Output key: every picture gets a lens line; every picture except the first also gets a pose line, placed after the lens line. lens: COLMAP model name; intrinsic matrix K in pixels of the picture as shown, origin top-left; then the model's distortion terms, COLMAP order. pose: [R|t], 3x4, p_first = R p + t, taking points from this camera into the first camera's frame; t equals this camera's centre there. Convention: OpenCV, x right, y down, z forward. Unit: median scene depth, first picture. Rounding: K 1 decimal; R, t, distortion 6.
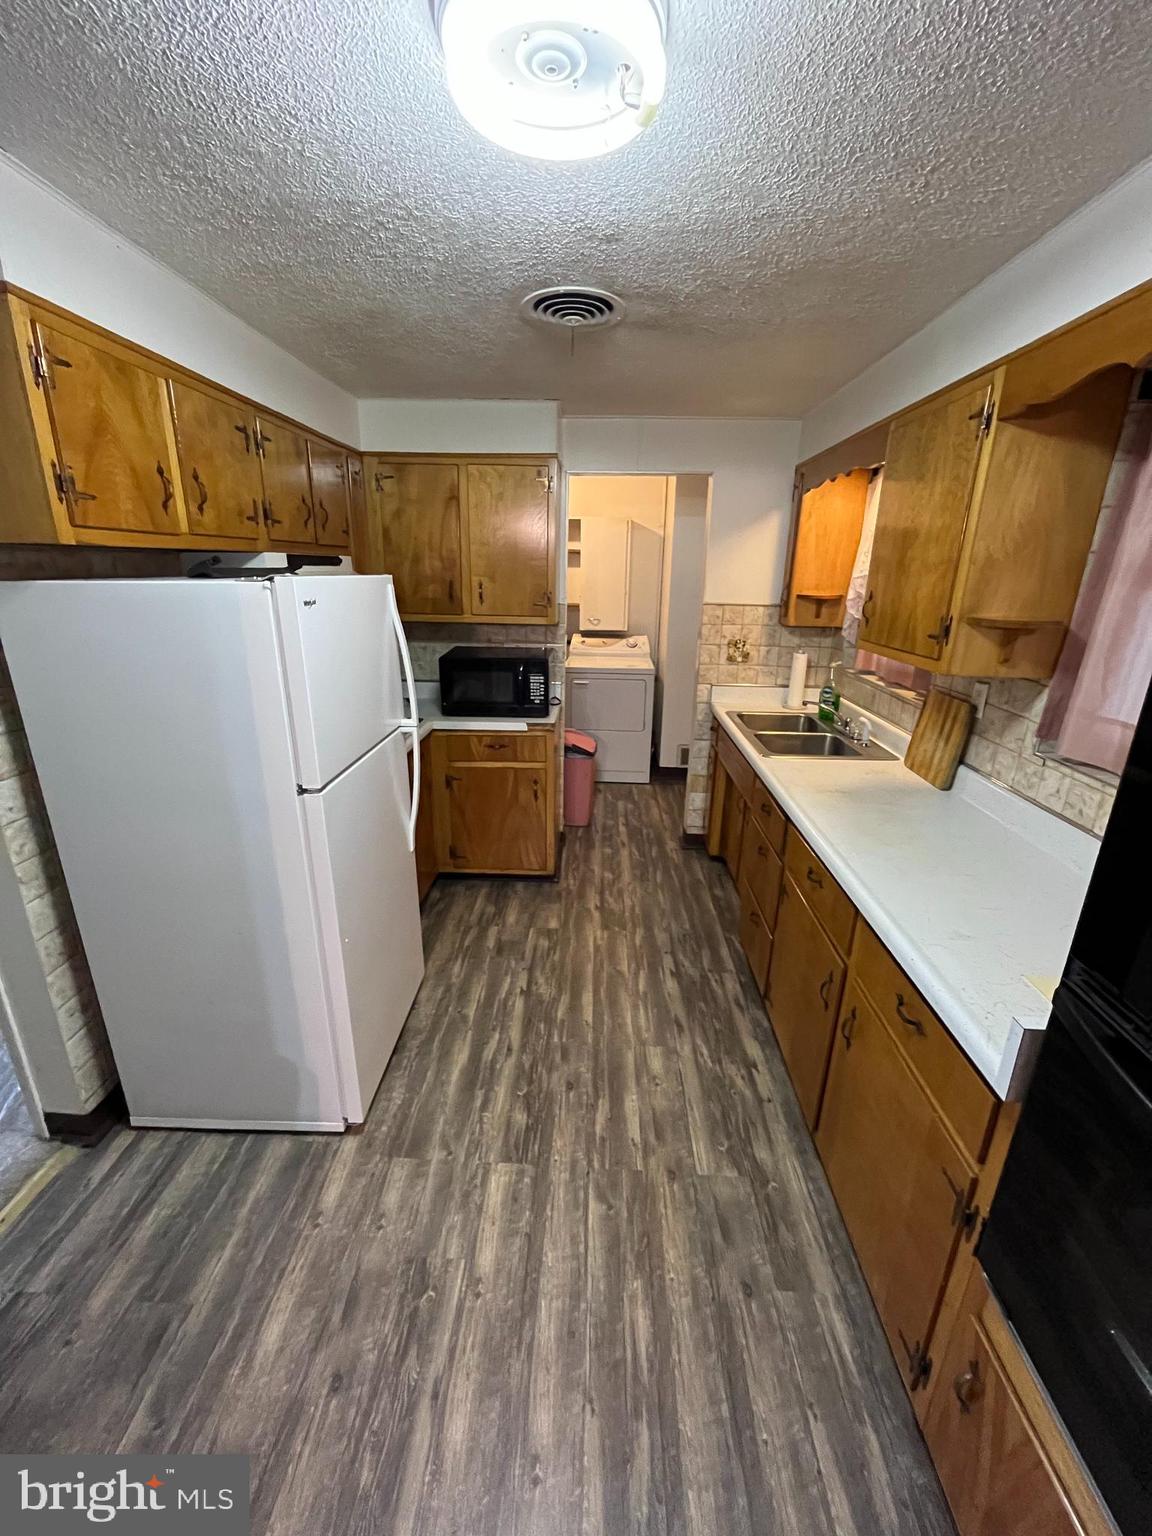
lens RADIAL K [[619.3, 0, 581.6], [0, 619.3, 765.3], [0, 0, 1]] dist [-0.003997, -0.000383]
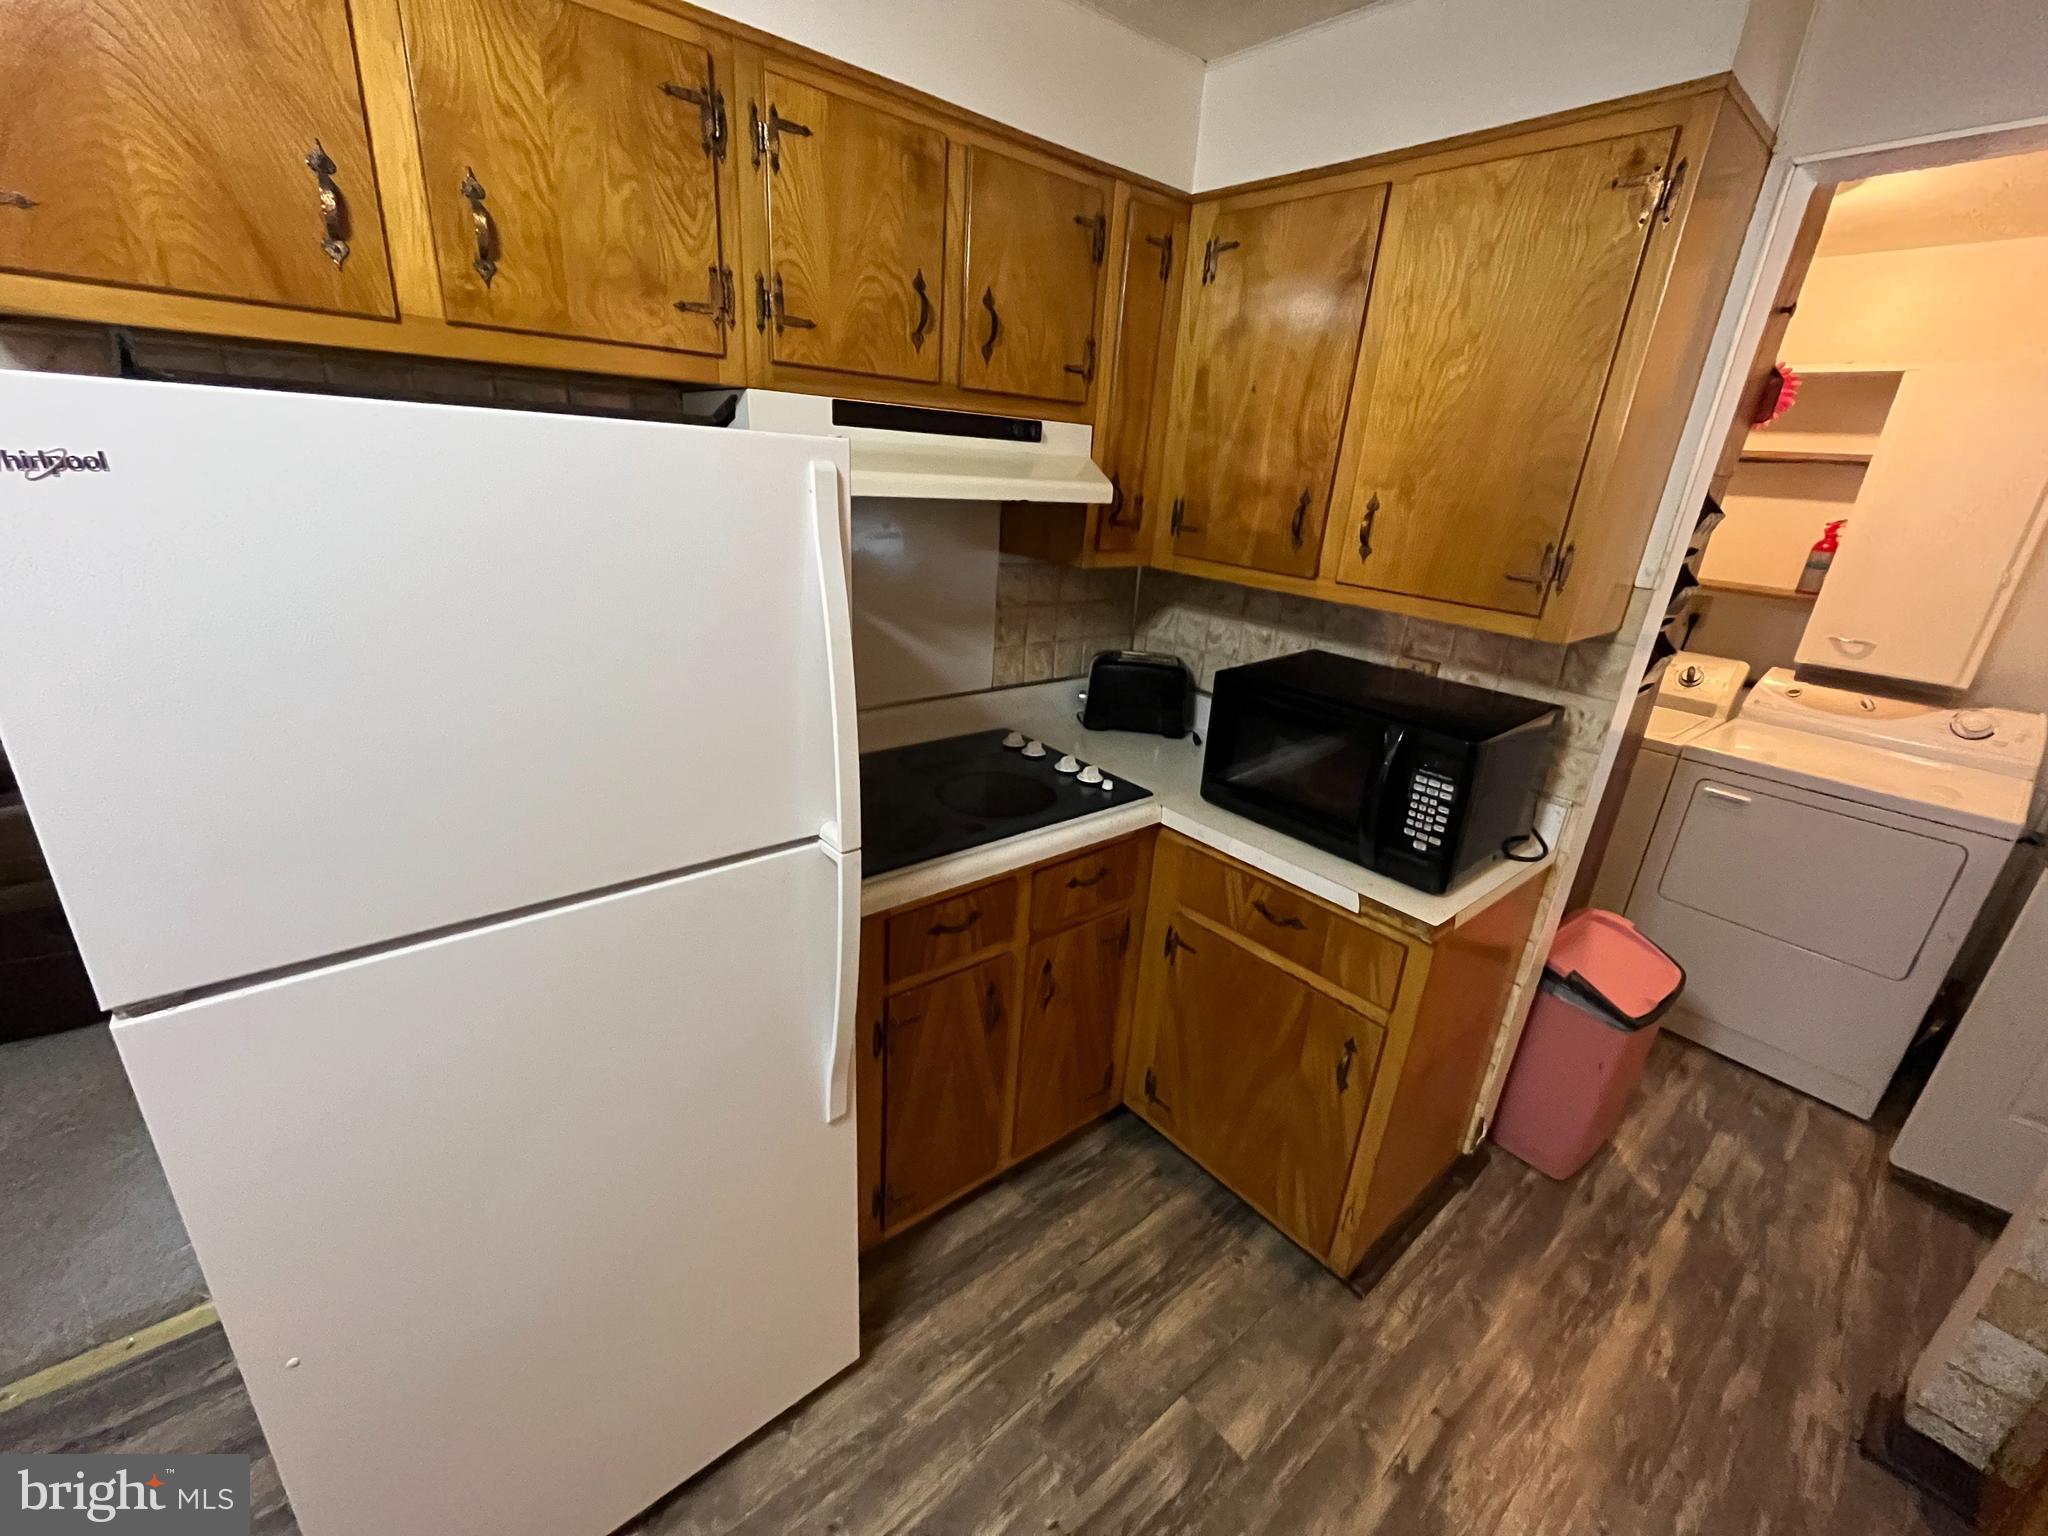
lens RADIAL K [[825.7, 0, 1026.1], [0, 825.7, 766.2], [0, 0, 1]] dist [-0.003997, -0.000383]
pose [[0.662000, 0.284303, -0.693489, 0.091841], [-0.278429, 0.952336, 0.124633, -0.139839], [0.695868, 0.110580, 0.709605, 0.492718]]
